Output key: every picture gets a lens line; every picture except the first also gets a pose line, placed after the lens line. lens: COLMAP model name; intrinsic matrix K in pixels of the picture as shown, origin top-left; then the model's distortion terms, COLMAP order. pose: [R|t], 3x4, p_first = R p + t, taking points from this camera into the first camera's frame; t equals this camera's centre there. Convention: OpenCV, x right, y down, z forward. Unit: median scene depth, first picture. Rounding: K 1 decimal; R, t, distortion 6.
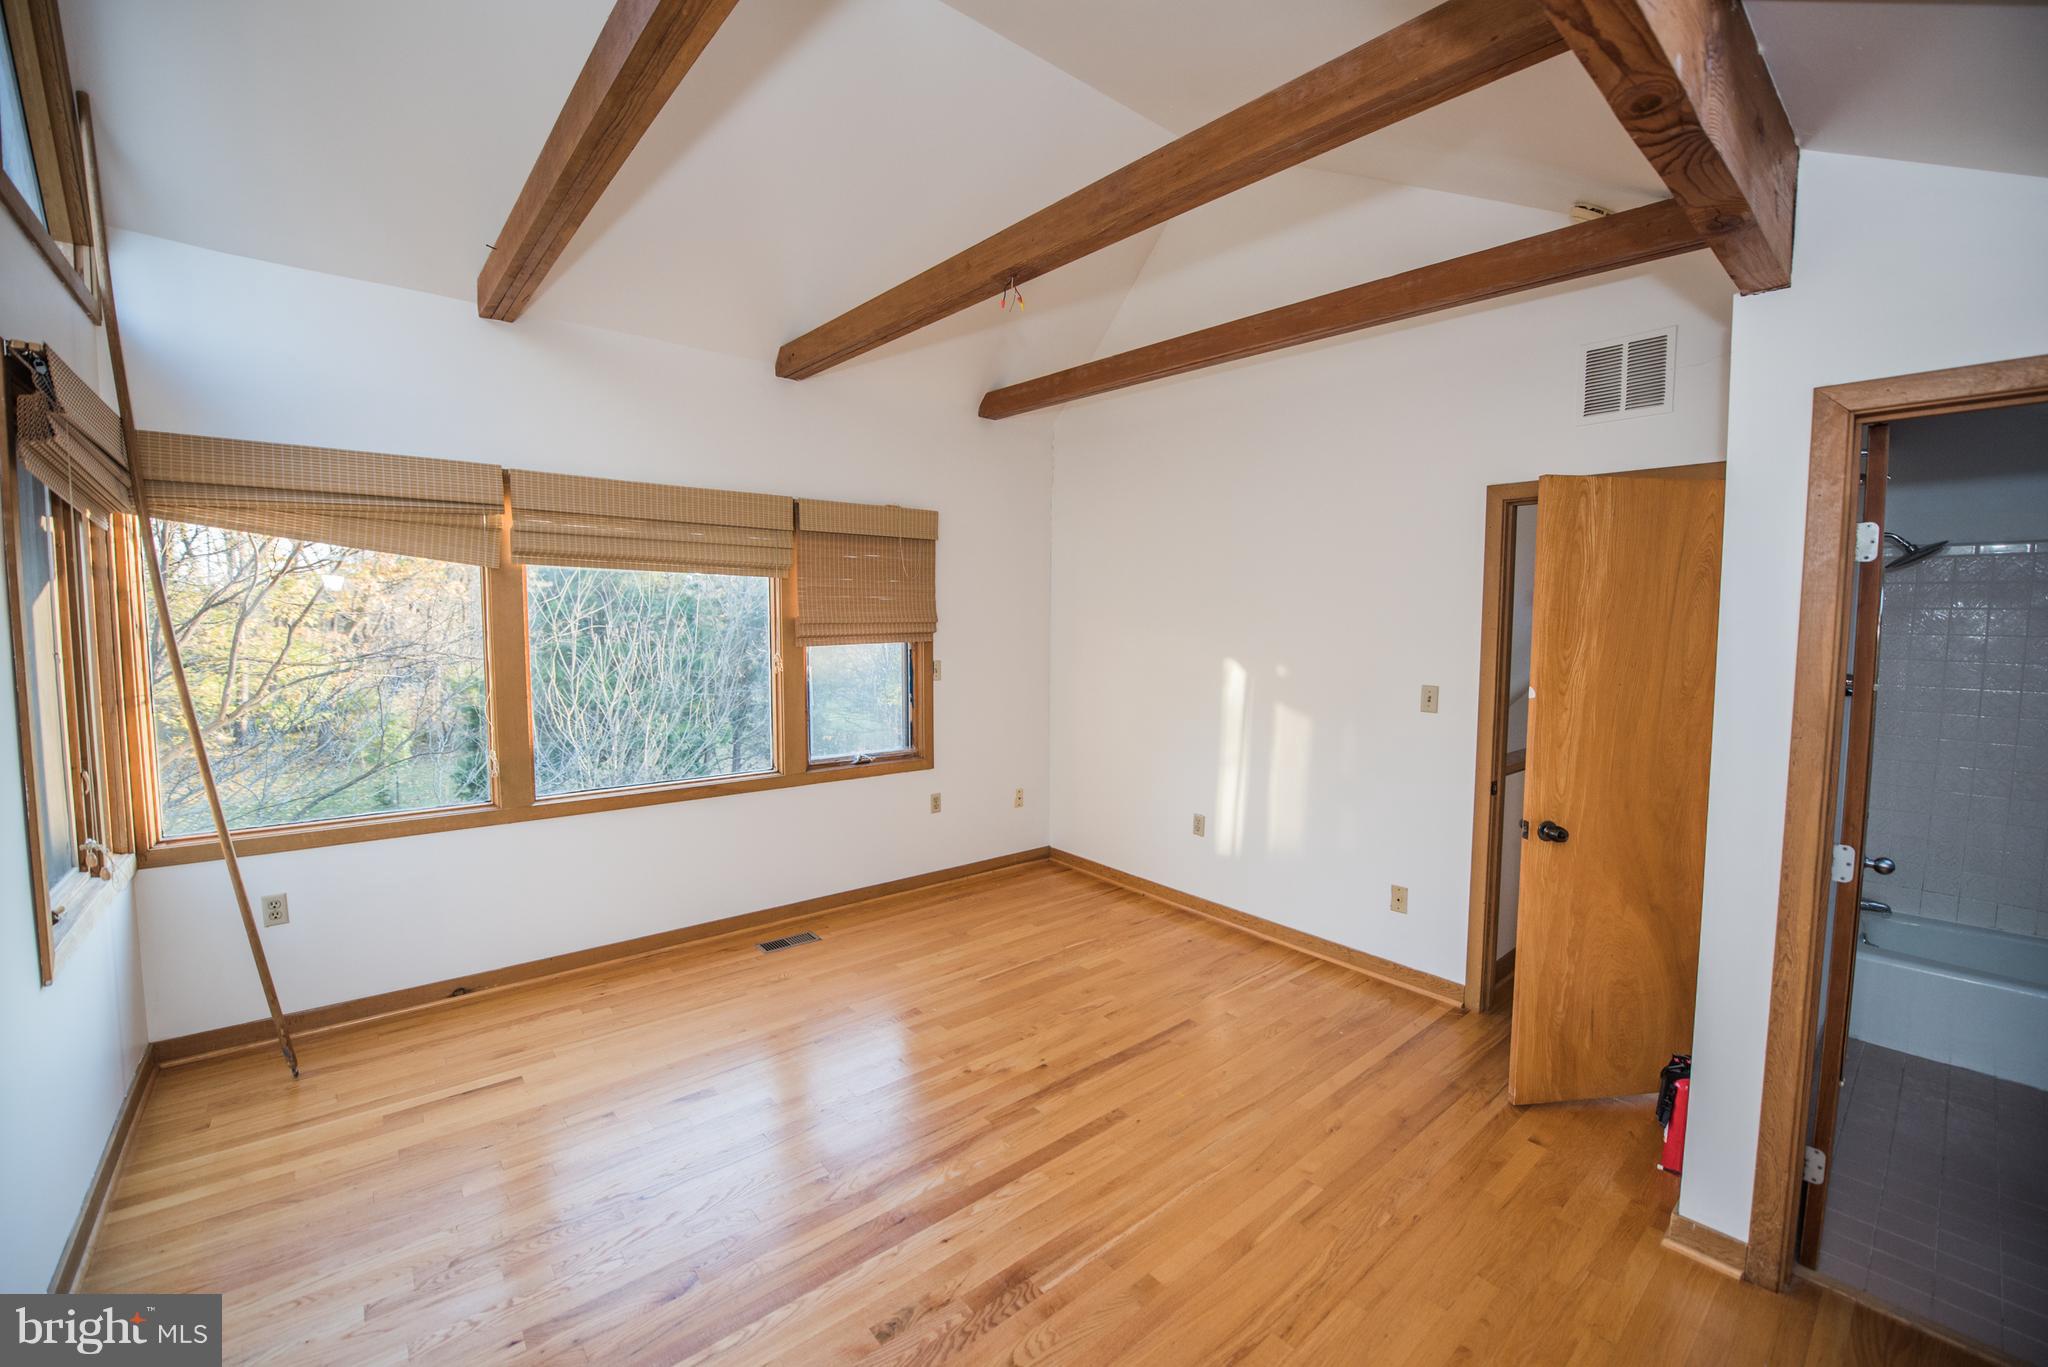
lens RADIAL K [[814.7, 0, 1020.7], [0, 814.7, 679.7], [0, 0, 1]] dist [-0.016625, -0.000440]
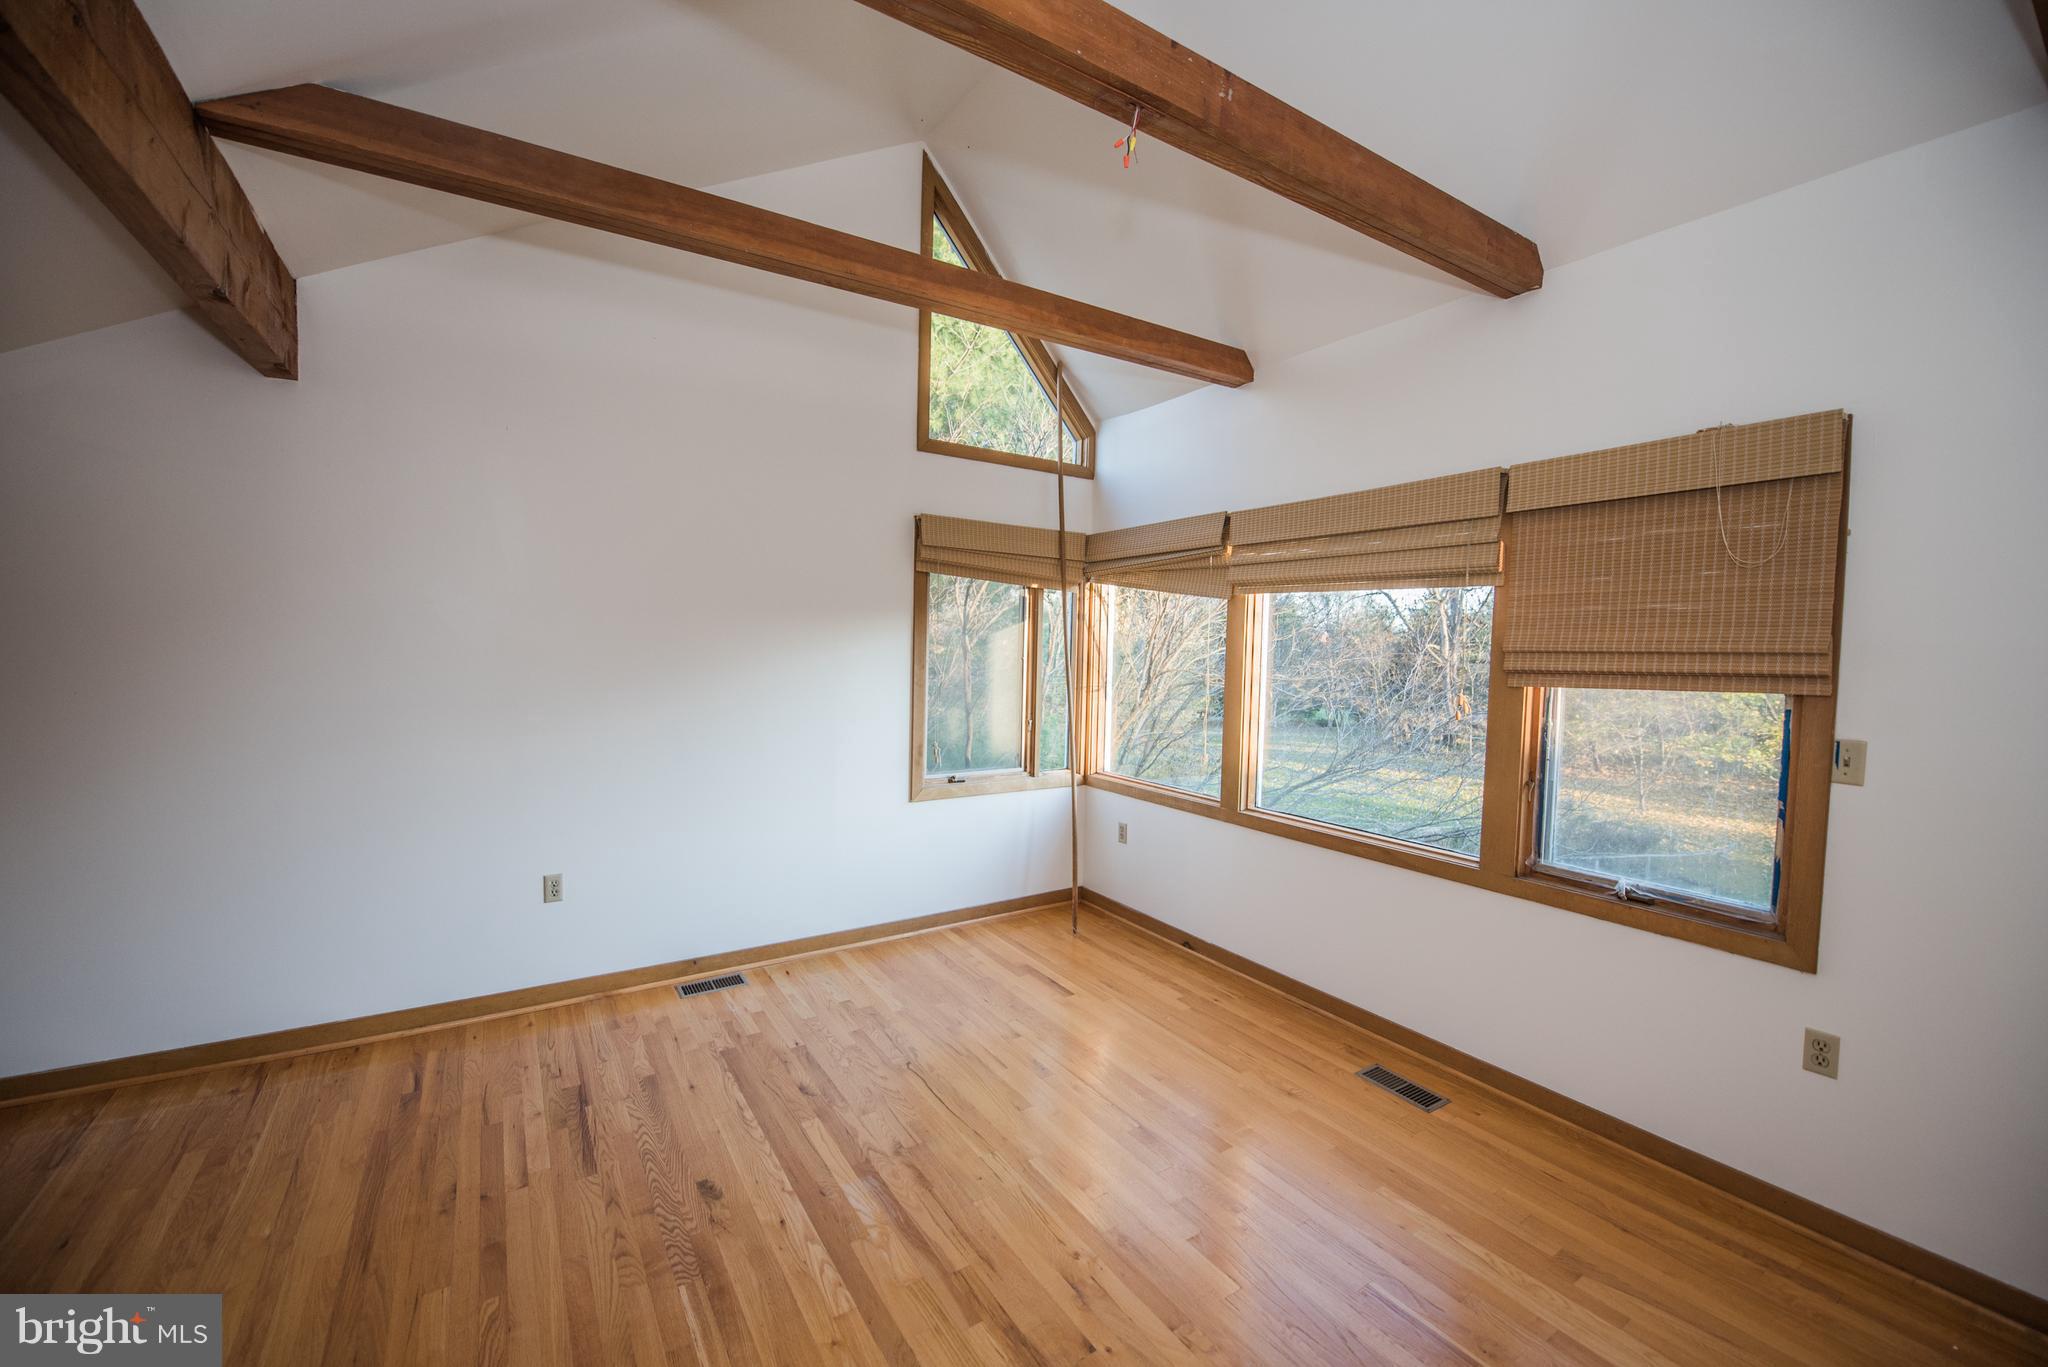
lens RADIAL K [[814.7, 0, 1020.7], [0, 814.7, 679.7], [0, 0, 1]] dist [-0.016625, -0.000440]
pose [[-0.126855, 0.032941, -0.991374, 0.464647], [-0.091189, 0.994829, 0.044724, -0.040713], [0.987721, 0.096076, -0.123195, 0.721520]]
